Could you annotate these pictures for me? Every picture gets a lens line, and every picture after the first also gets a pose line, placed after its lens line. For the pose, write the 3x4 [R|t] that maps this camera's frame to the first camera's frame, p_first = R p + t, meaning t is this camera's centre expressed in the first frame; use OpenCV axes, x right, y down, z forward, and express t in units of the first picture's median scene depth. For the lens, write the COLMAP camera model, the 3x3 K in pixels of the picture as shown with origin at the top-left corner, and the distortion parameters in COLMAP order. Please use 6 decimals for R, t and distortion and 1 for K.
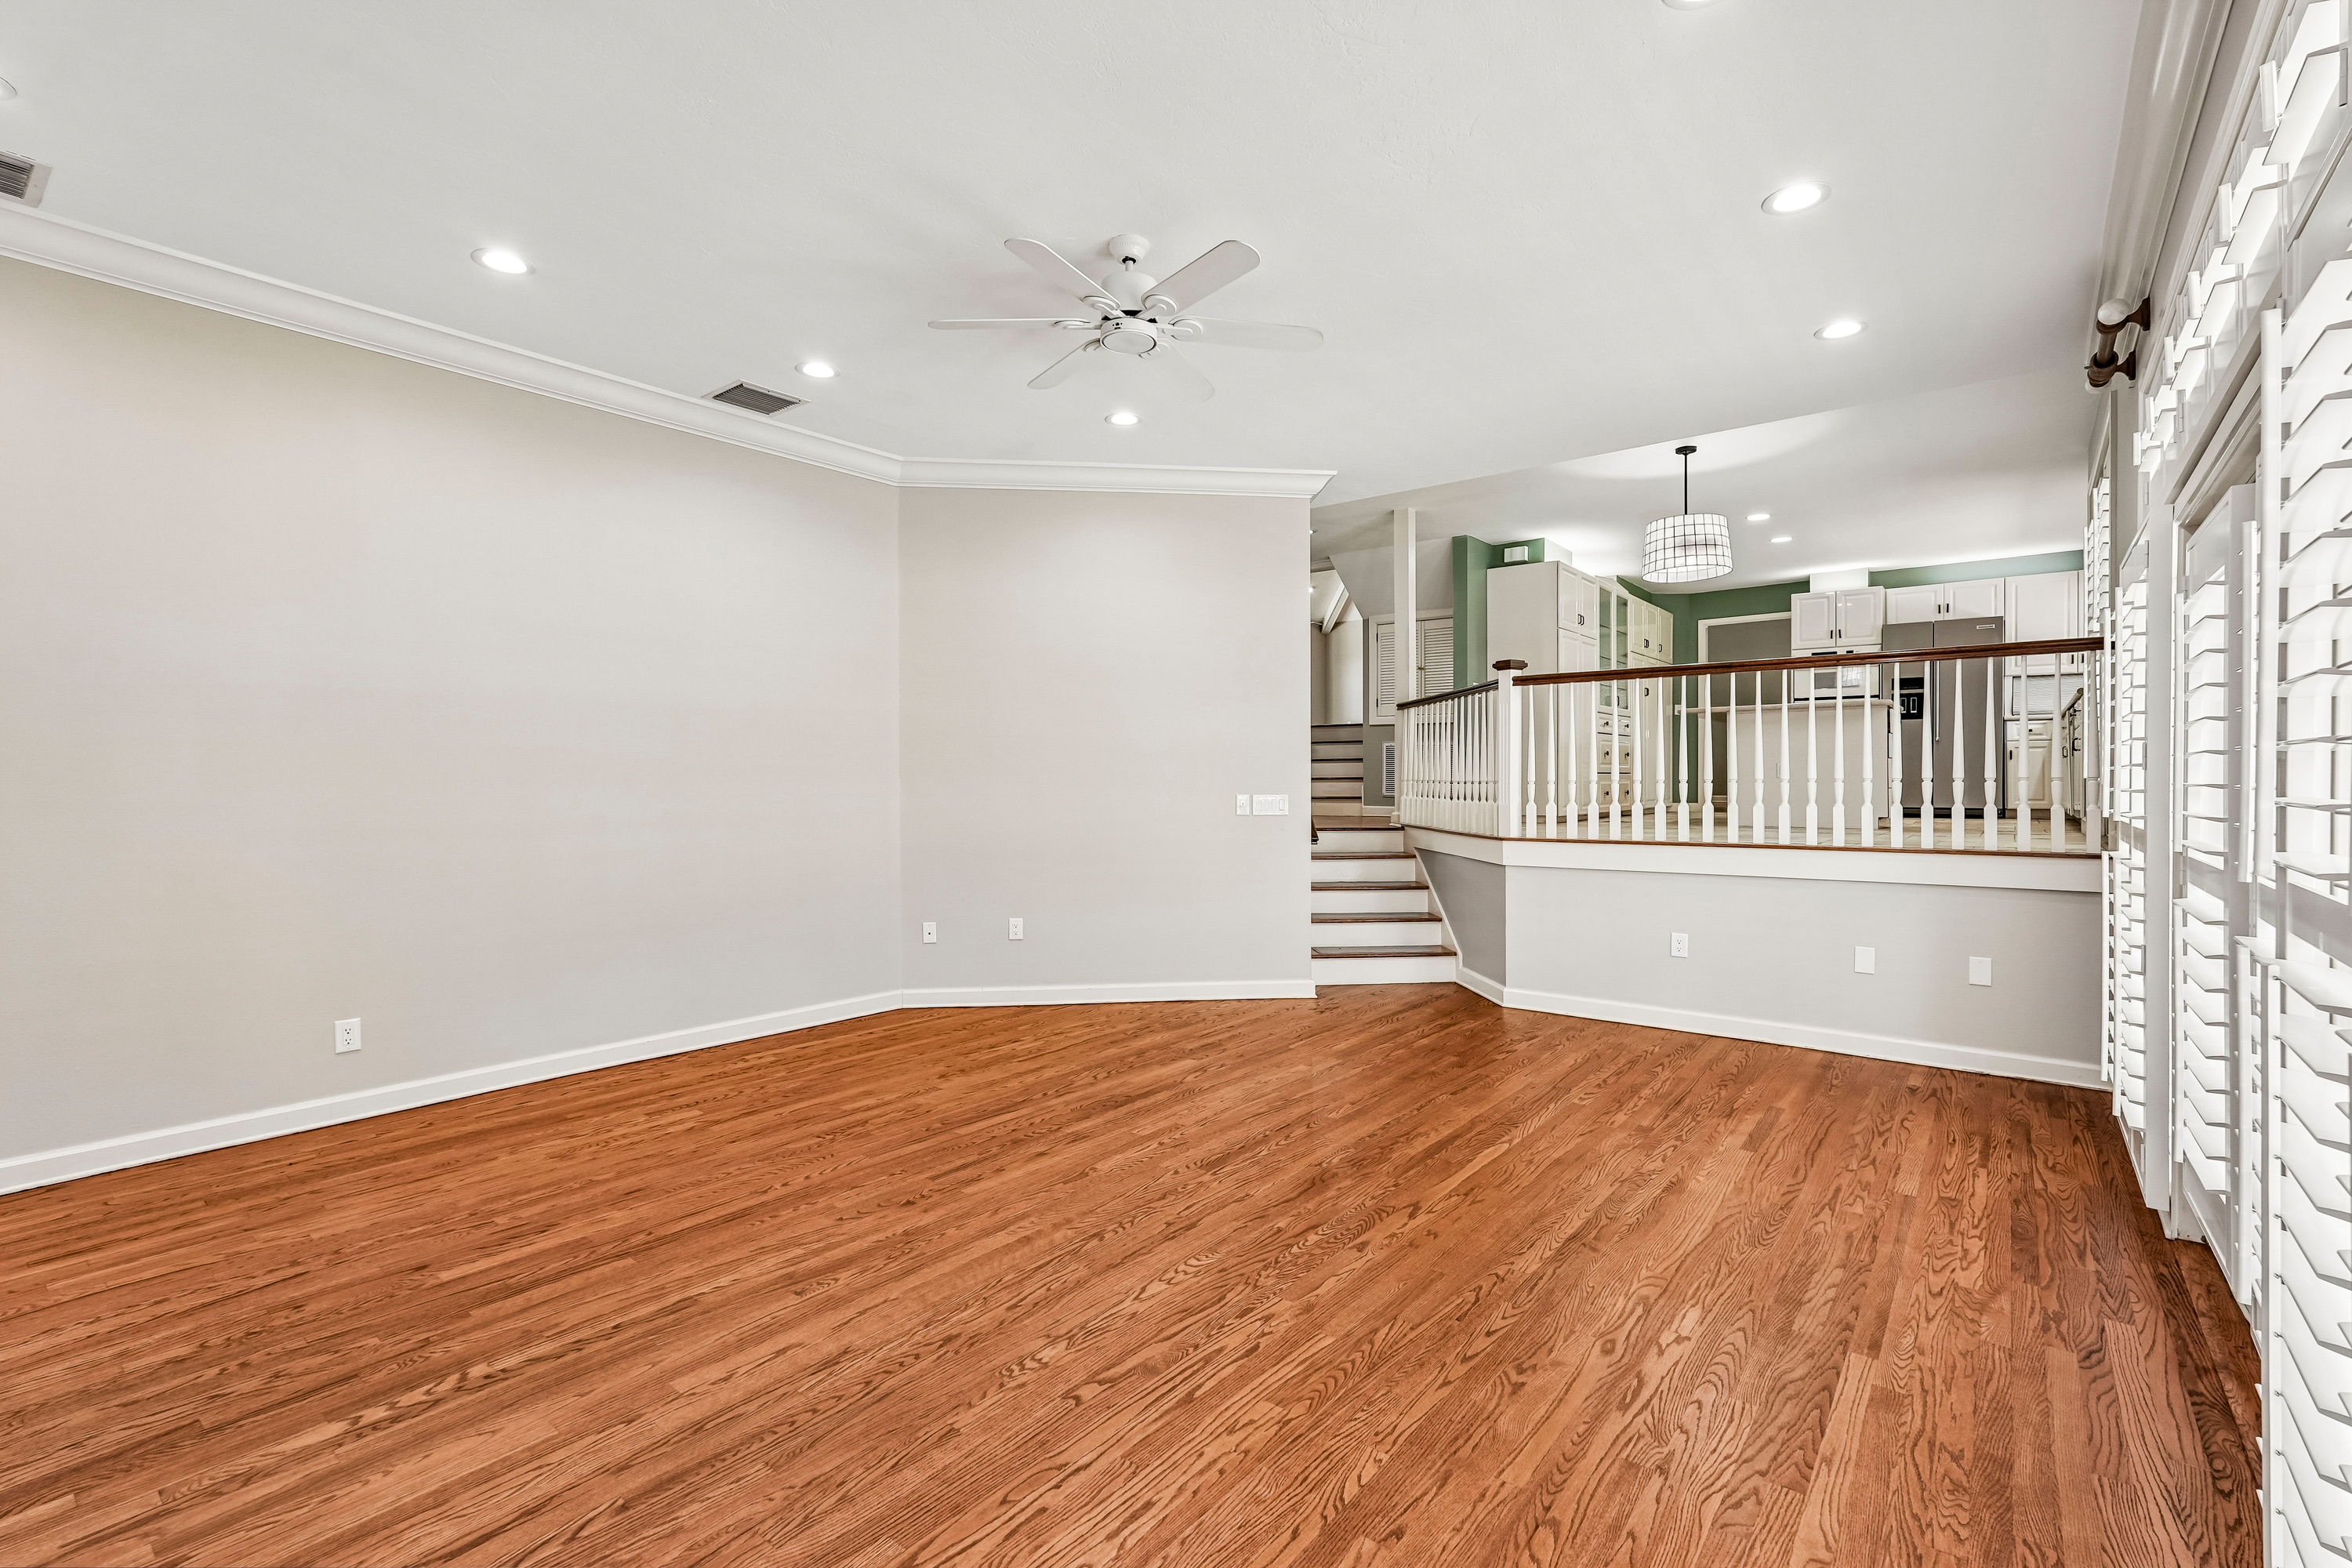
lens RADIAL K [[1042.6, 0, 1168.1], [0, 1042.6, 783.2], [0, 0, 1]] dist [-0.003687, 0.002726]
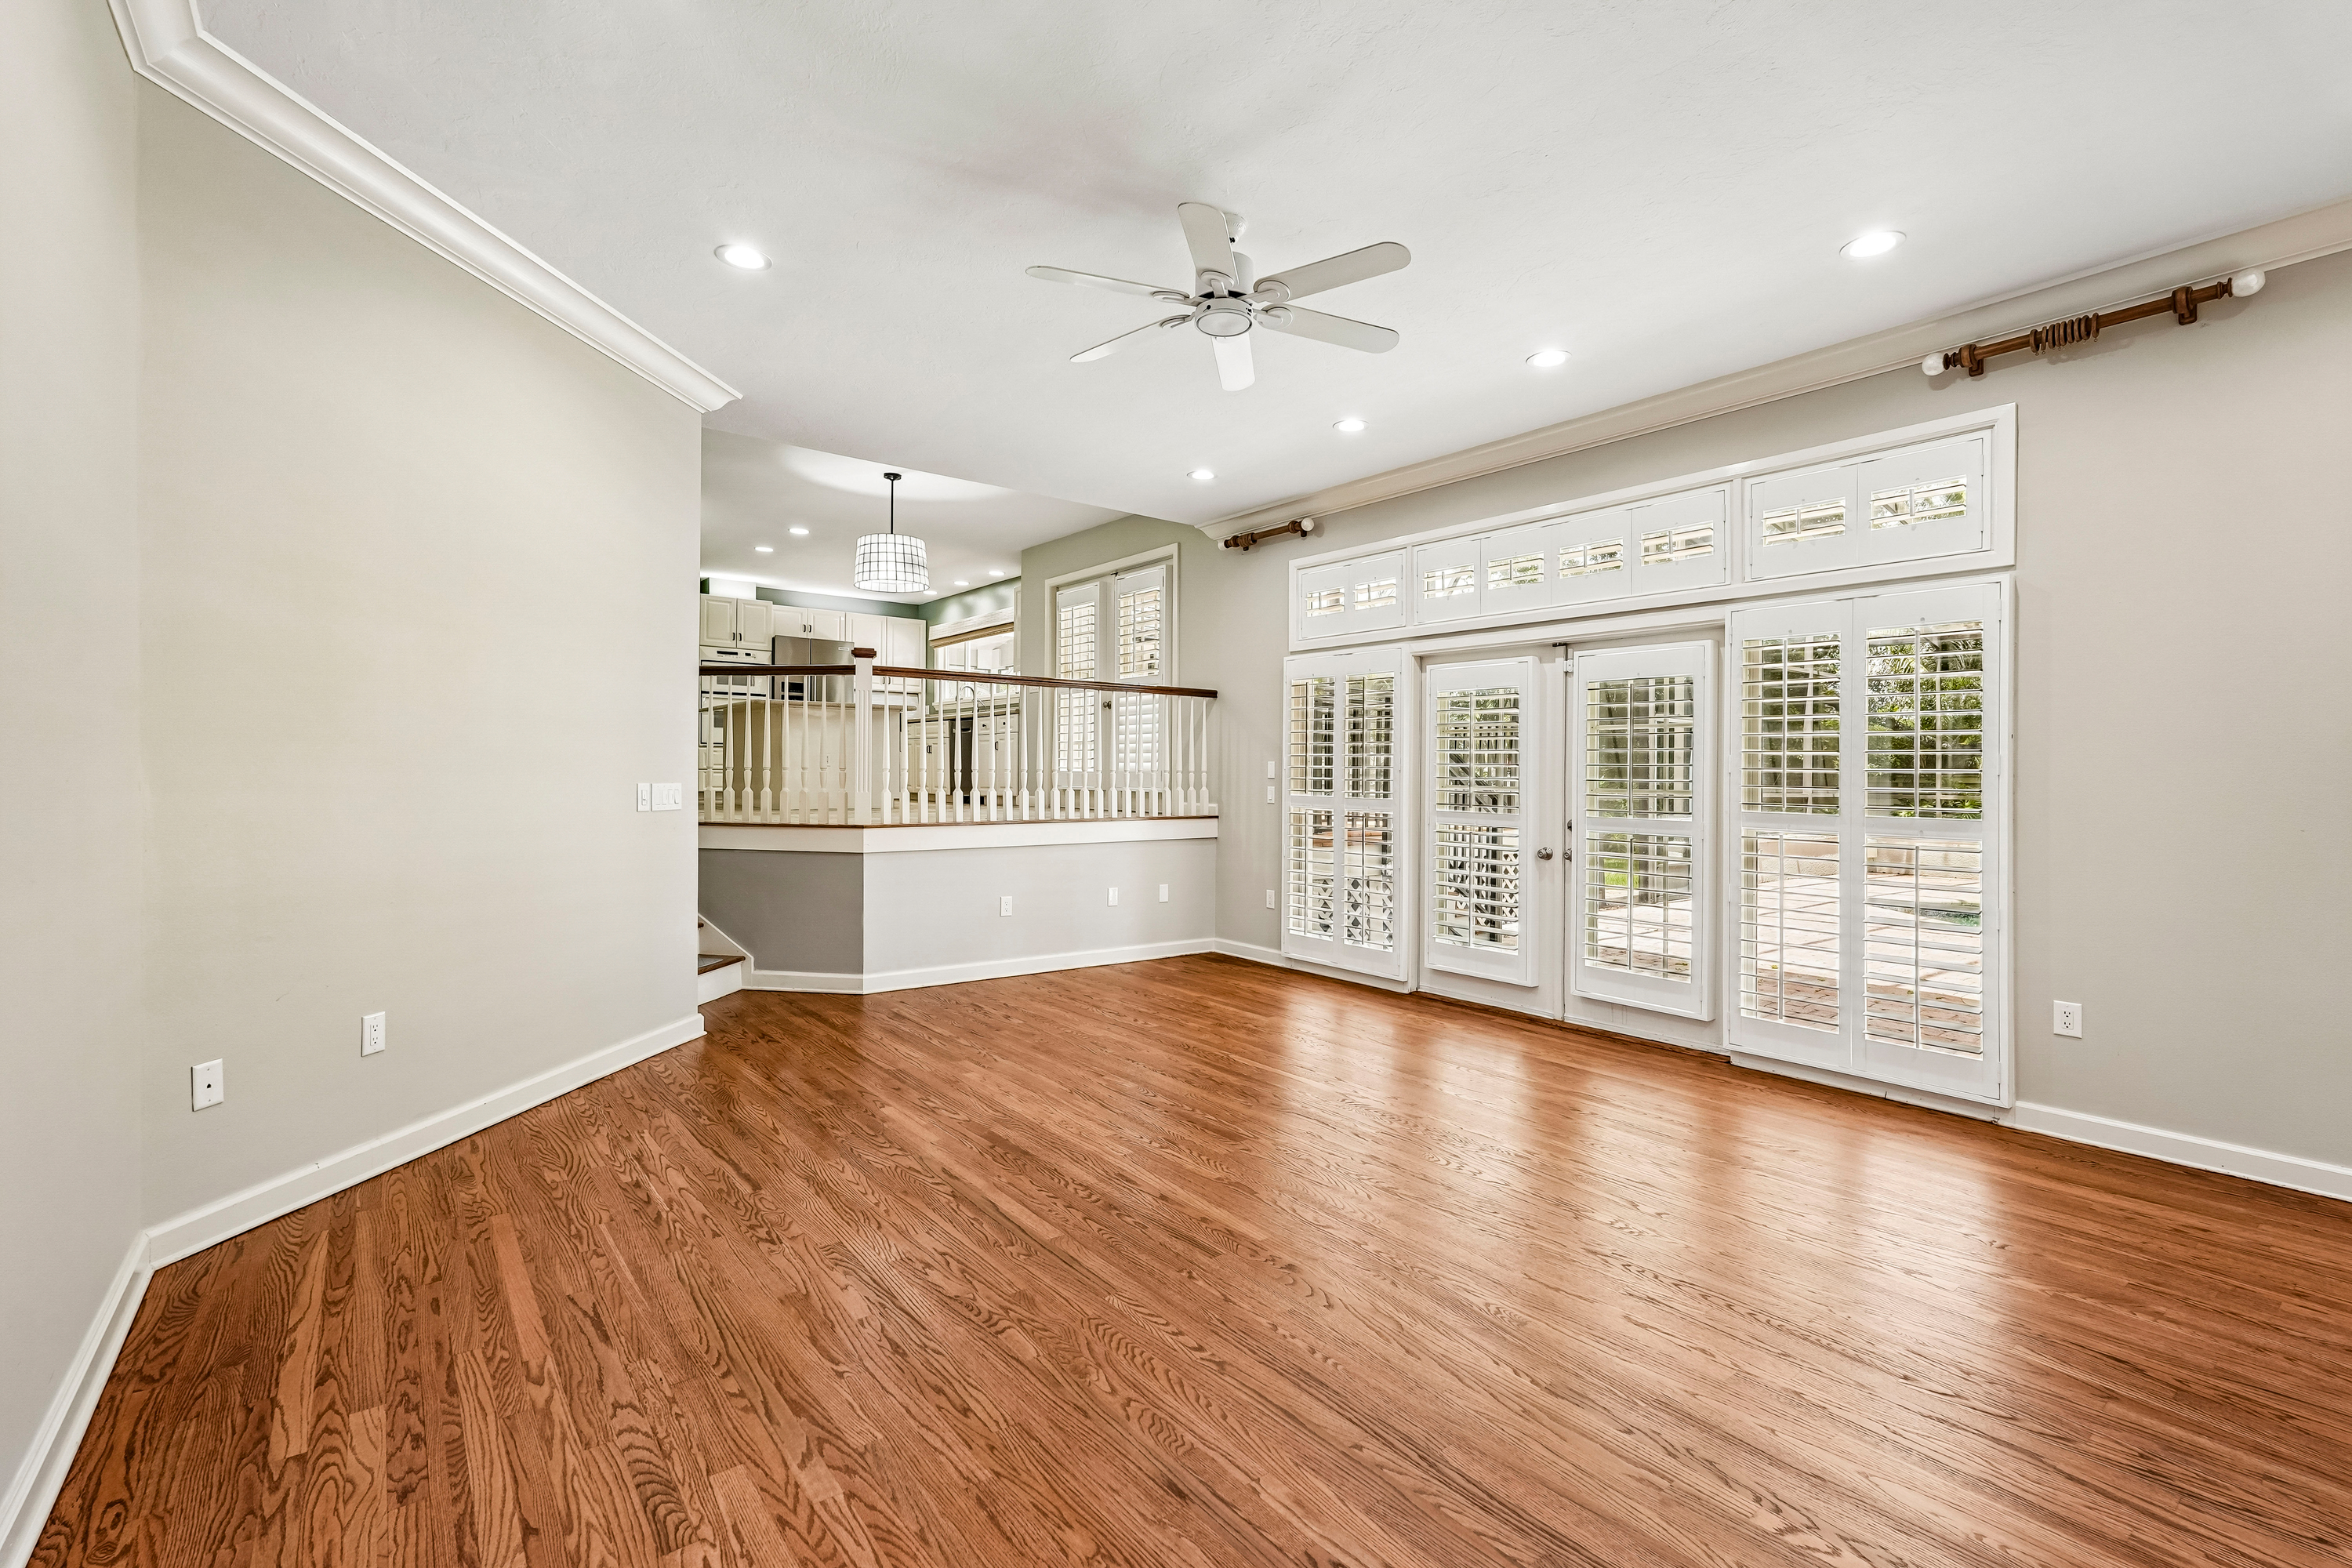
lens RADIAL K [[1042.6, 0, 1178.1], [0, 1042.6, 783.7], [0, 0, 1]] dist [-0.003687, 0.002726]
pose [[0.225661, -0.000842, 0.974206, -0.822180], [-0.014327, 0.999889, 0.004182, 0.006228], [-0.974101, -0.014902, 0.225623, 0.680170]]
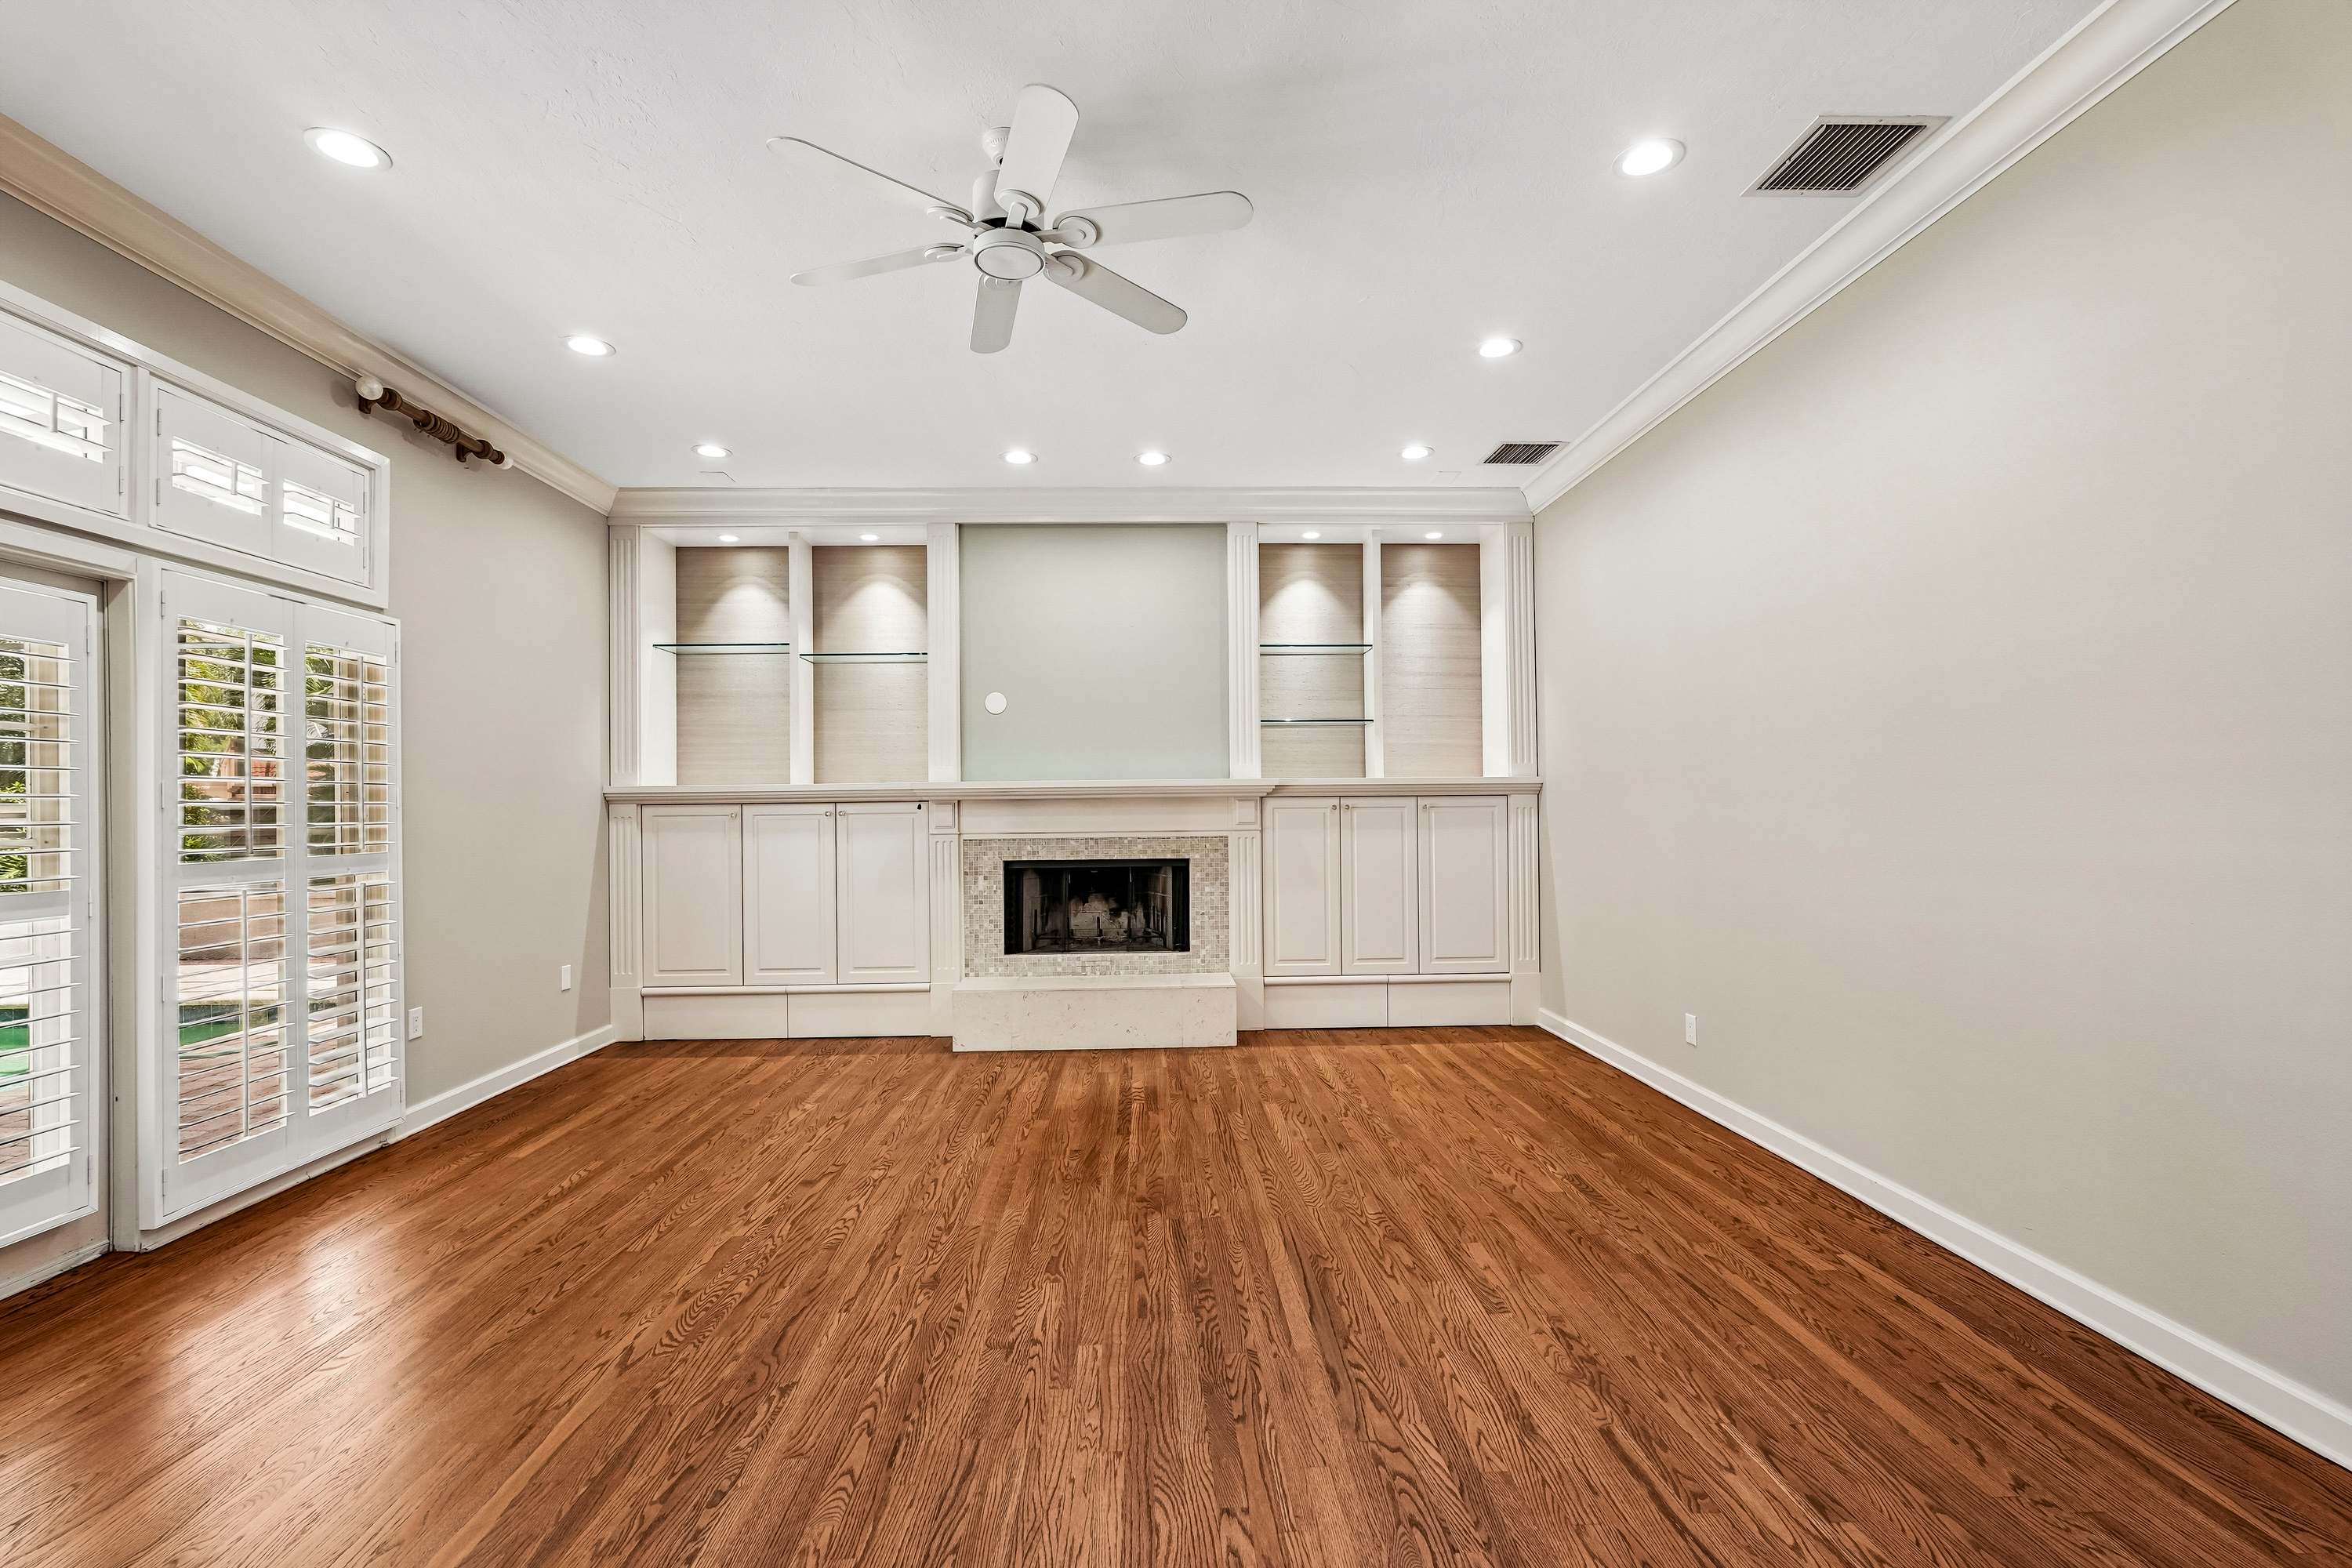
lens RADIAL K [[1042.6, 0, 1180.5], [0, 1042.6, 786.6], [0, 0, 1]] dist [-0.003687, 0.002726]
pose [[-0.749051, -0.001175, -0.662511, 0.328308], [0.013487, 0.999764, -0.017022, -0.003728], [0.662375, -0.021685, -0.748859, 1.387377]]
